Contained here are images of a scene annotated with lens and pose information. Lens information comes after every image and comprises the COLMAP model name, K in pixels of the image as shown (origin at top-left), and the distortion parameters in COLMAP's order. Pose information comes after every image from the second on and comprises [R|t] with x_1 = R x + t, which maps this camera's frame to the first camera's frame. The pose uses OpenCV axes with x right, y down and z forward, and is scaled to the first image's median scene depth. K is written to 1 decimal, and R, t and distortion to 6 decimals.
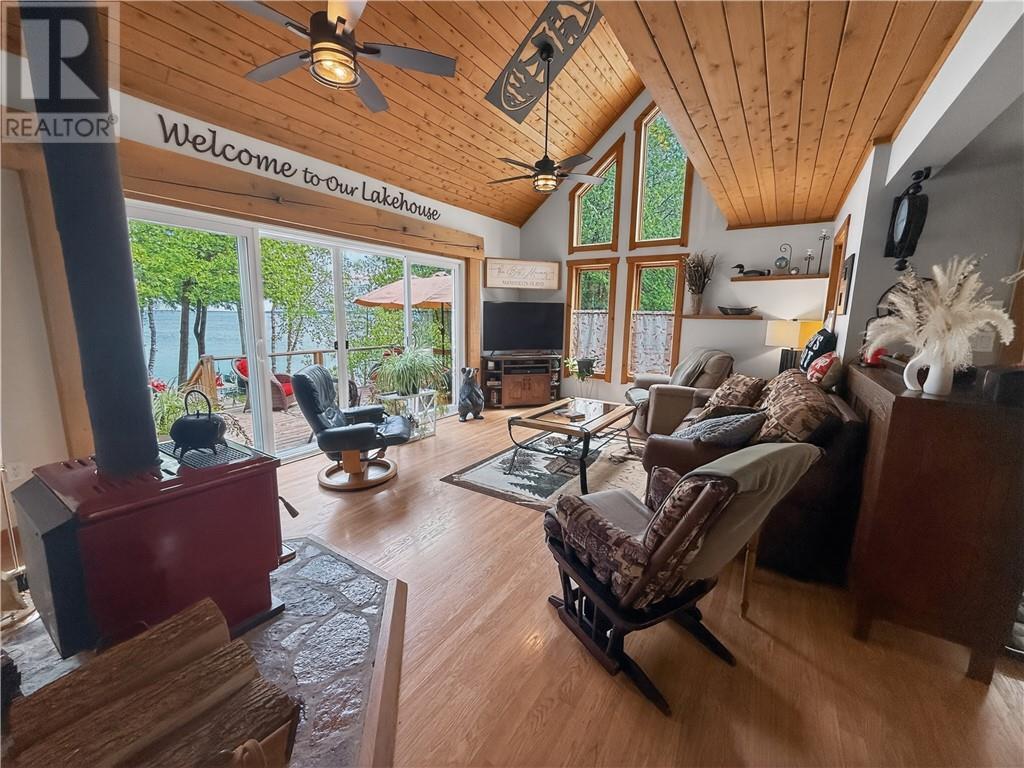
lens RADIAL K [[408.7, 0, 514.8], [0, 408.7, 382.7], [0, 0, 1]] dist [0.000098, -0.000209]
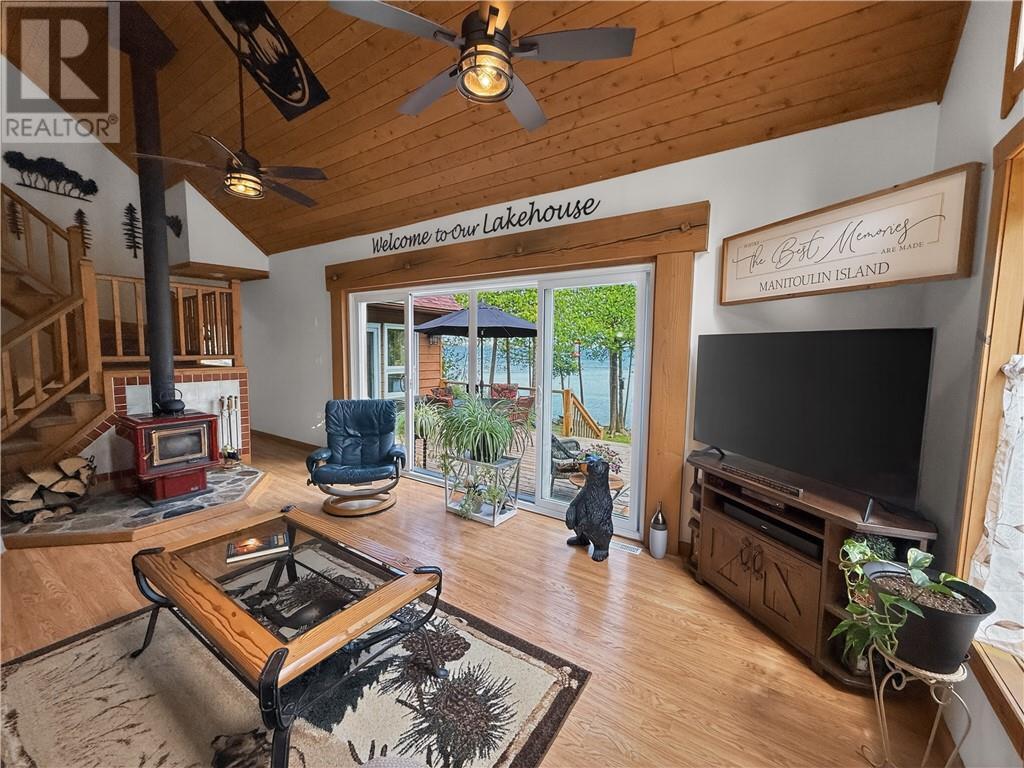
lens RADIAL K [[408.7, 0, 515.5], [0, 408.7, 381.5], [0, 0, 1]] dist [0.000098, -0.000209]
pose [[-0.021405, 0.074002, -0.997028, 0.441899], [-0.173353, 0.981876, 0.076599, -0.162556], [0.984627, 0.174477, -0.008189, 0.893261]]
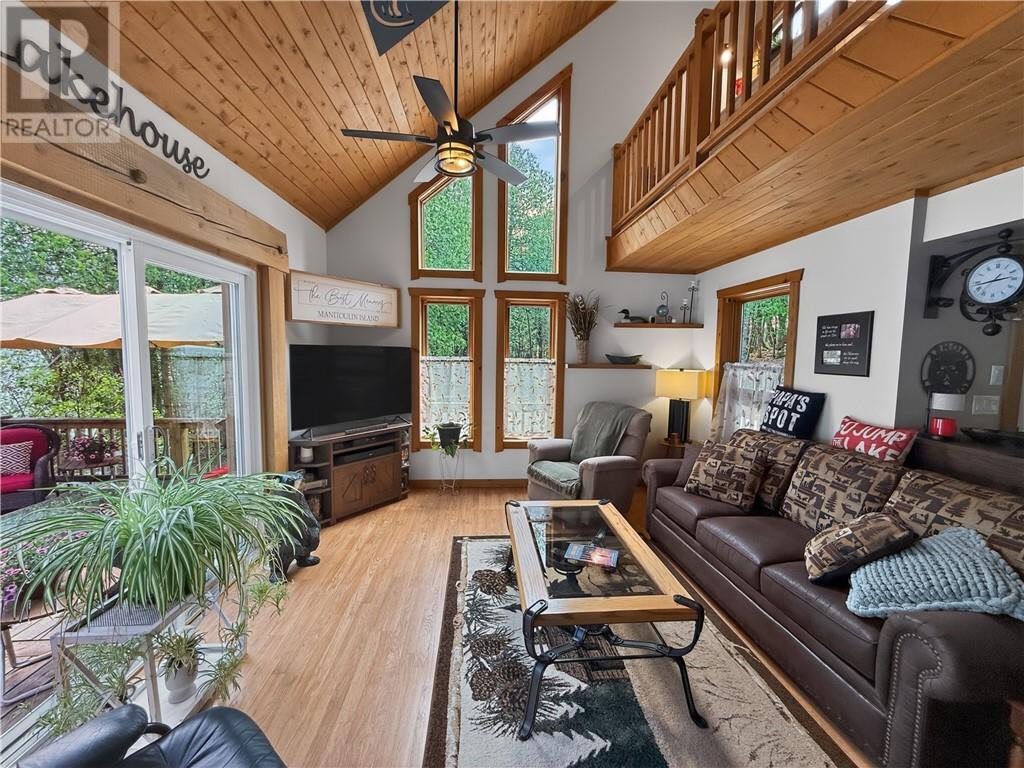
lens RADIAL K [[408.7, 0, 514.1], [0, 408.7, 383.2], [0, 0, 1]] dist [0.000098, -0.000209]
pose [[0.793452, -0.050647, 0.606522, -0.195156], [0.096077, 0.994460, -0.042646, -0.102472], [-0.601001, 0.092110, 0.793922, 0.408800]]
